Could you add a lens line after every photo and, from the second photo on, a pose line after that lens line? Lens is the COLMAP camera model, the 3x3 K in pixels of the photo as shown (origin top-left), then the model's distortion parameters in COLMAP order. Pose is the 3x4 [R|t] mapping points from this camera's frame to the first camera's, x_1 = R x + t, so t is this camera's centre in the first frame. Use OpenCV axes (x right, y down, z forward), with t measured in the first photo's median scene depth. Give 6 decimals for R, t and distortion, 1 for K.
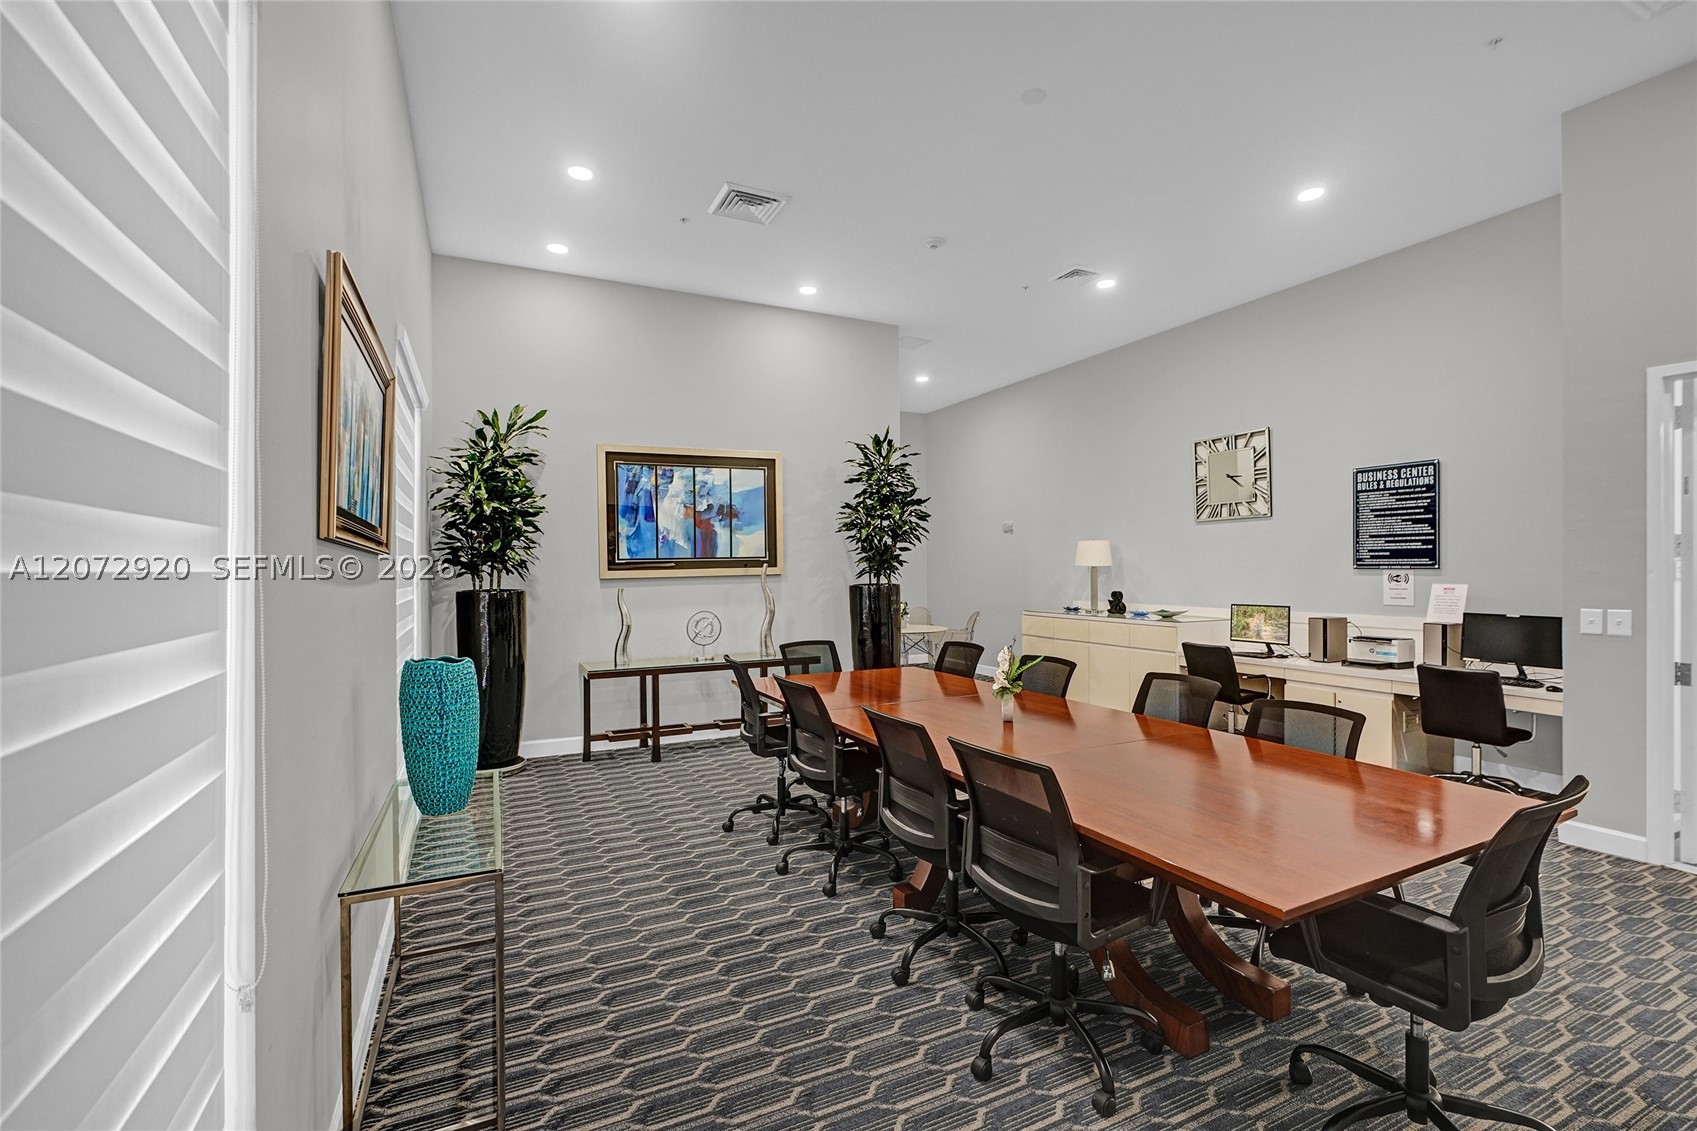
lens RADIAL K [[753.0, 0, 845.8], [0, 753.0, 566.1], [0, 0, 1]] dist [-0.009691, 0.004276]
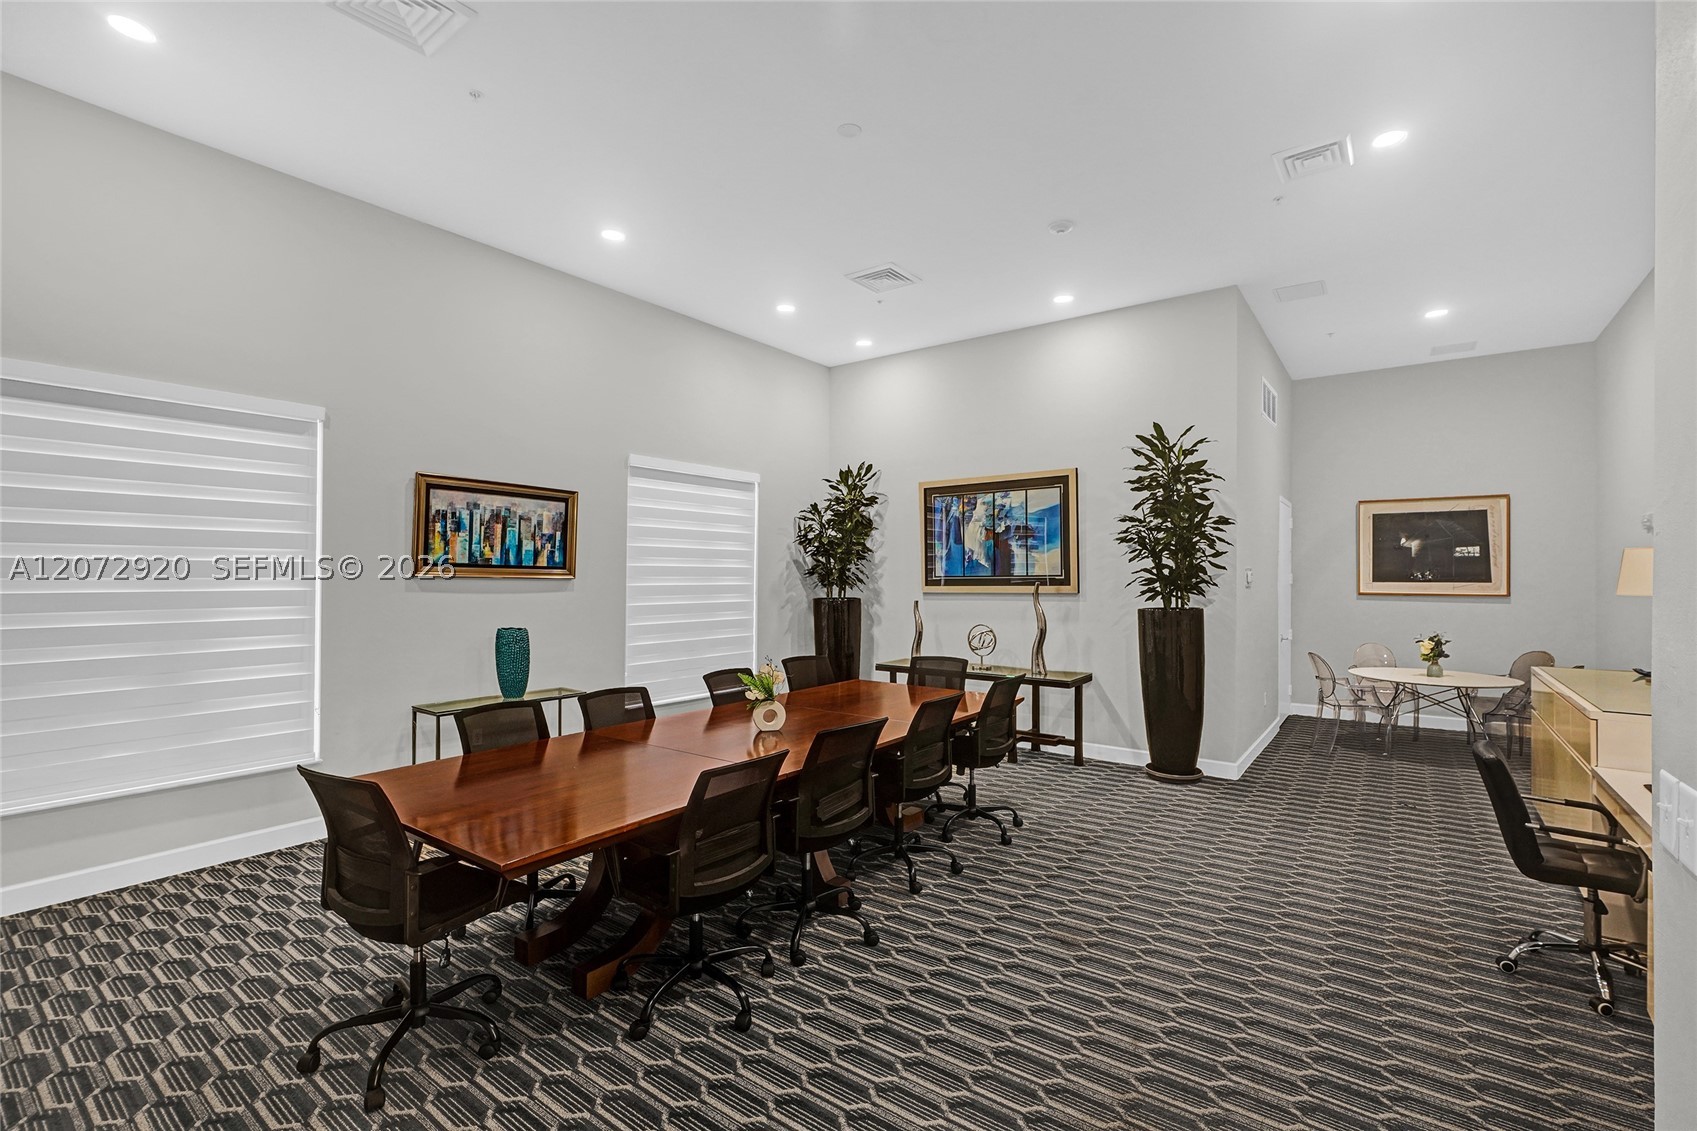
lens RADIAL K [[753.0, 0, 838.2], [0, 753.0, 563.1], [0, 0, 1]] dist [-0.009691, 0.004276]
pose [[0.447773, -0.008873, -0.894103, 0.663391], [-0.013609, 0.999767, -0.016737, -0.008035], [0.894043, 0.019663, 0.447549, 0.310537]]
